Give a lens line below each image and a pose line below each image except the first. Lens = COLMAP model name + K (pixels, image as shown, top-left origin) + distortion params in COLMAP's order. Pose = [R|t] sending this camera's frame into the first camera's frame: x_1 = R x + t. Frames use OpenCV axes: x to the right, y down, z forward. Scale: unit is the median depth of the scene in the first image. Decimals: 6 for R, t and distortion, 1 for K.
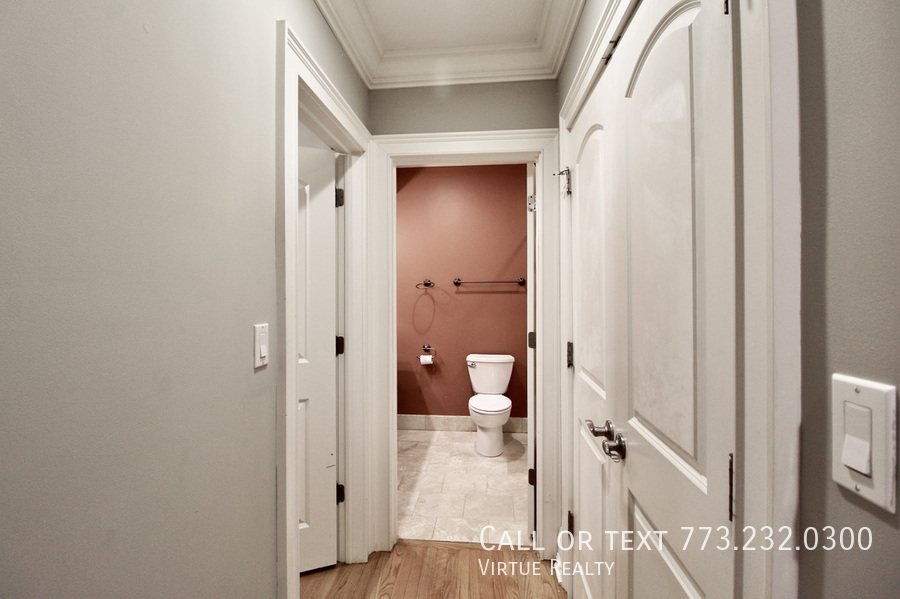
lens RADIAL K [[417.9, 0, 457.0], [0, 417.9, 289.7], [0, 0, 1]] dist [0.004184, -0.016574]
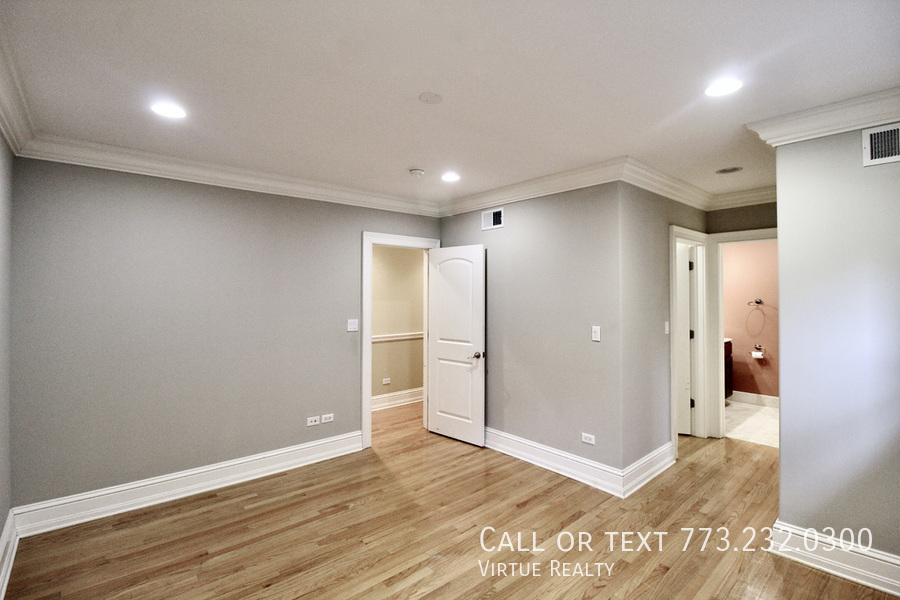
lens RADIAL K [[417.9, 0, 457.0], [0, 417.9, 290.2], [0, 0, 1]] dist [0.004184, -0.016574]
pose [[0.711658, -0.007571, -0.702486, 0.198521], [0.000061, 0.999943, -0.010715, -0.039176], [0.702527, 0.007582, 0.711617, -0.737552]]
